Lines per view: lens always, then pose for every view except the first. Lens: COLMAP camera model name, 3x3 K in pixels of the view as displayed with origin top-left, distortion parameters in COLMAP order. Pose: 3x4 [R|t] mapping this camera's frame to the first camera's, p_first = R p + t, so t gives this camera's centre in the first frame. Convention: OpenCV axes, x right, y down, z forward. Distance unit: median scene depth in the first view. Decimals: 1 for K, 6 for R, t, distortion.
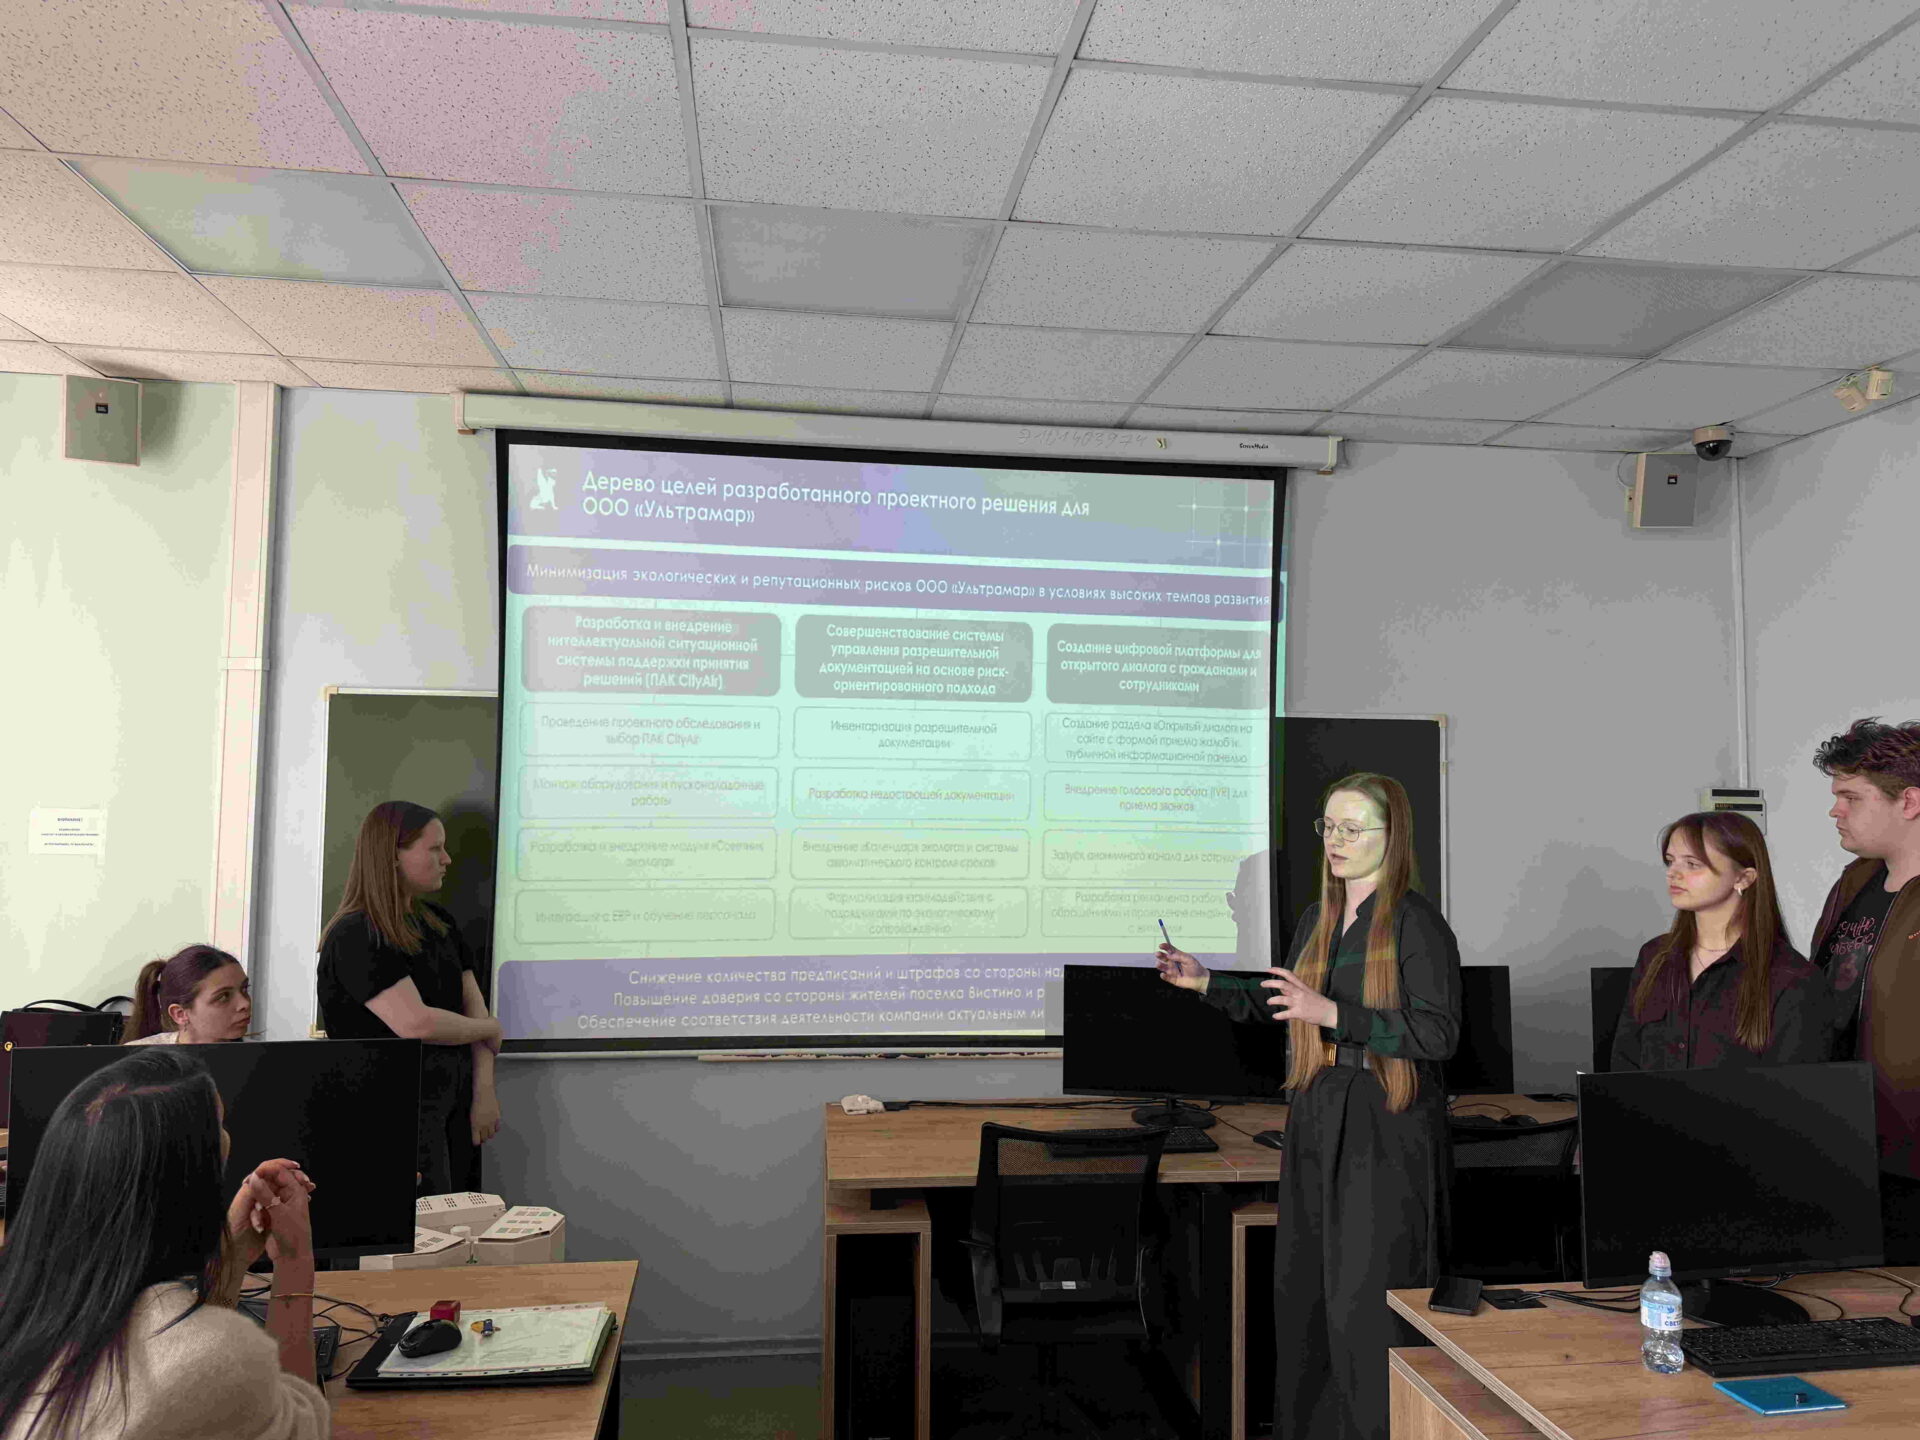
lens RADIAL K [[1325.9, 0, 968.2], [0, 1325.9, 733.6], [0, 0, 1]] dist [-0.024806, -0.015728]
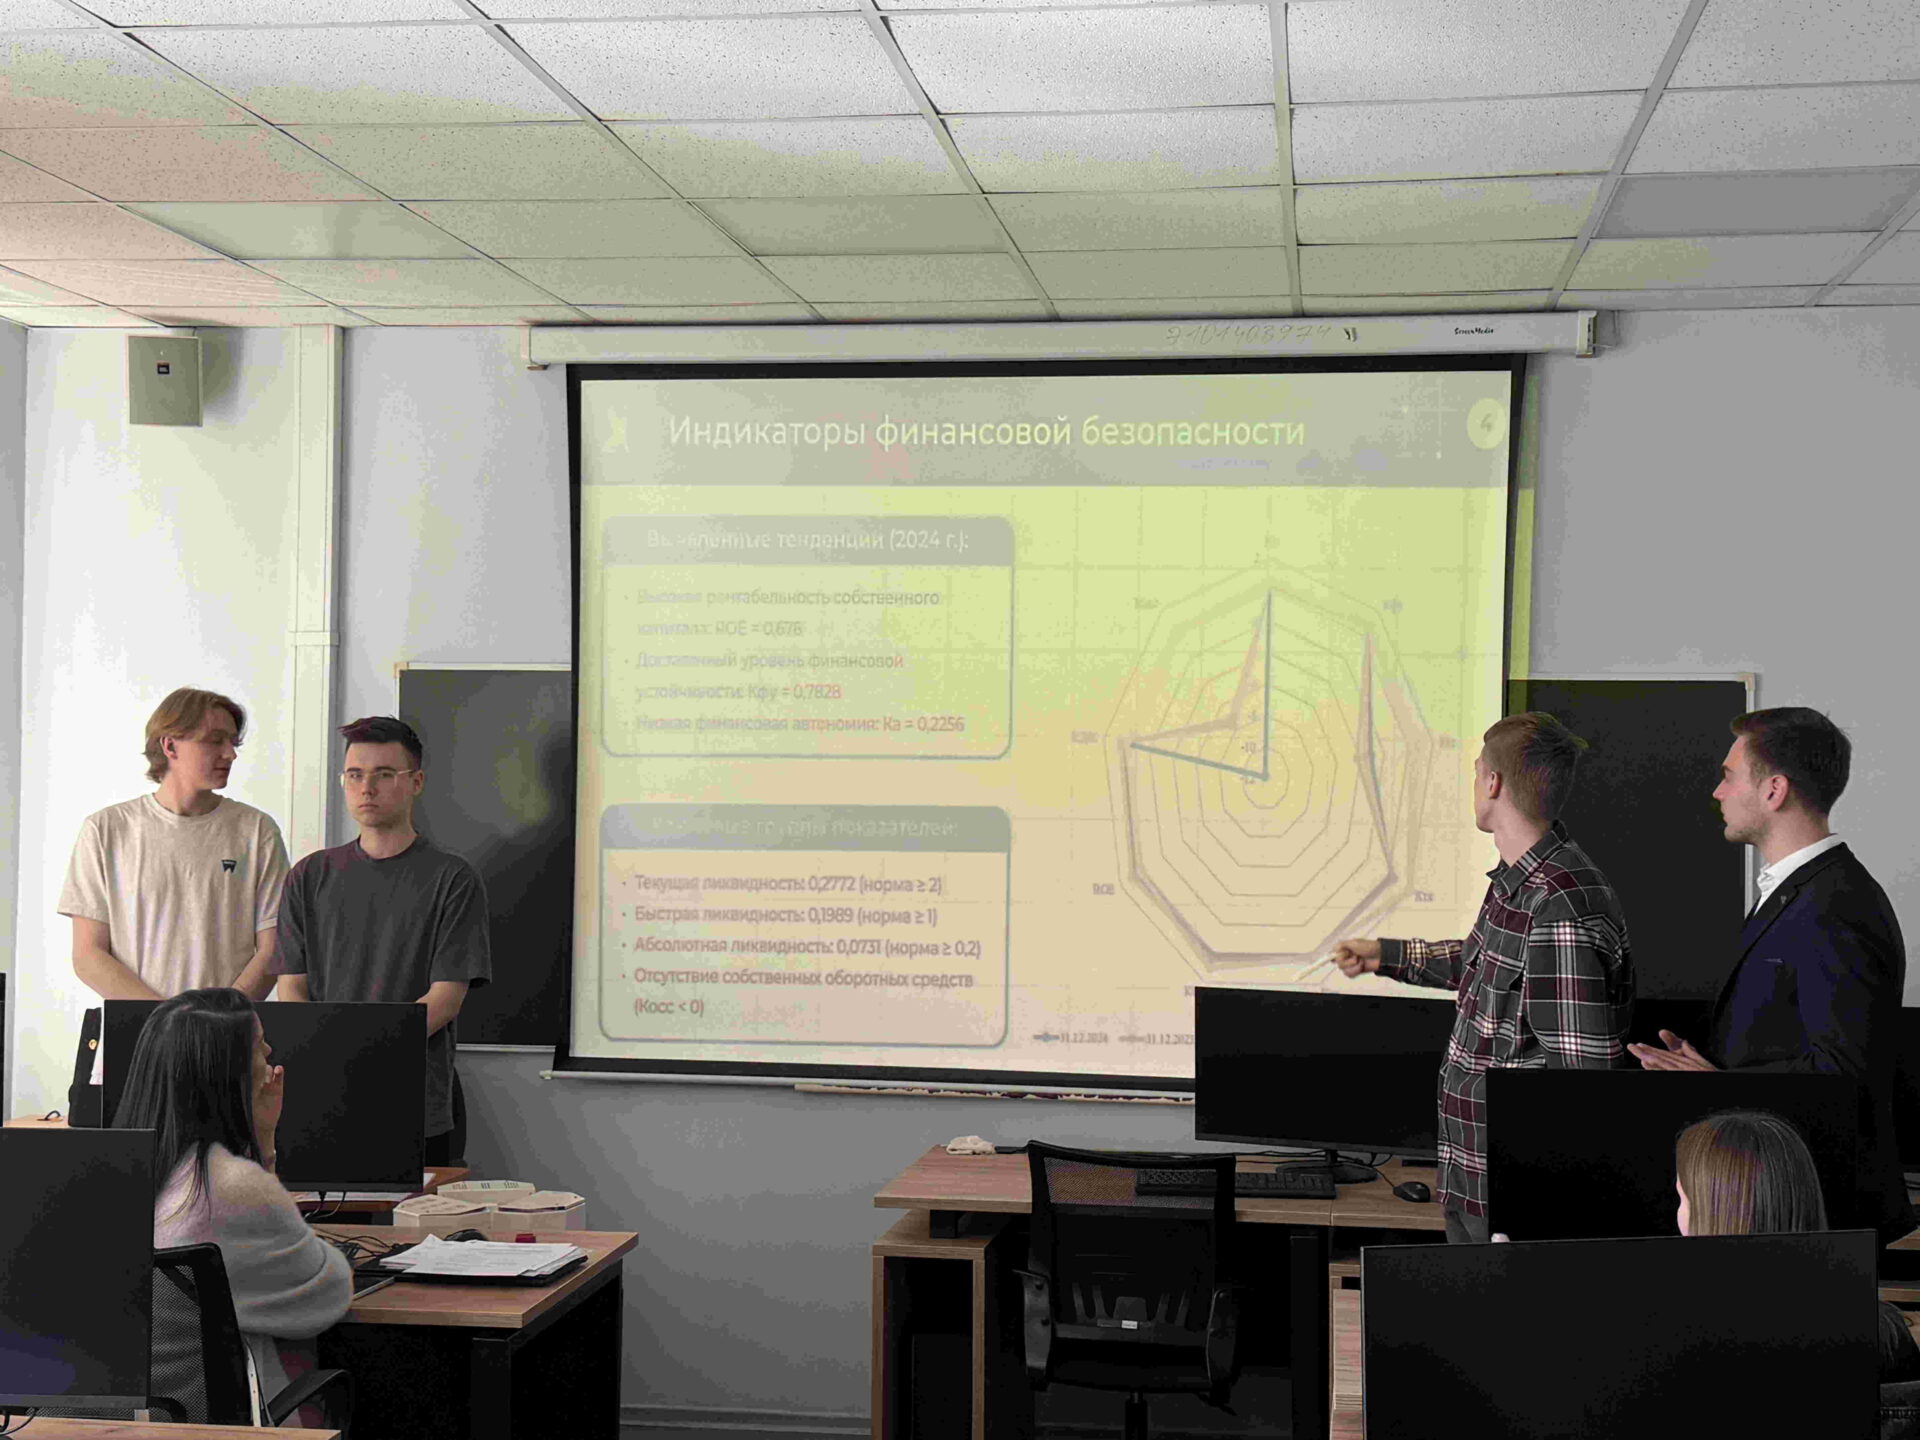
lens RADIAL K [[2581.1, 0, 959.2], [0, 2581.1, 717.5], [0, 0, 1]] dist [-0.063695, 0.000000]
pose [[0.960642, -0.008870, -0.277647, 0.364989], [0.017349, 0.999455, 0.028096, -0.041261], [0.277246, -0.031808, 0.960272, -0.572842]]
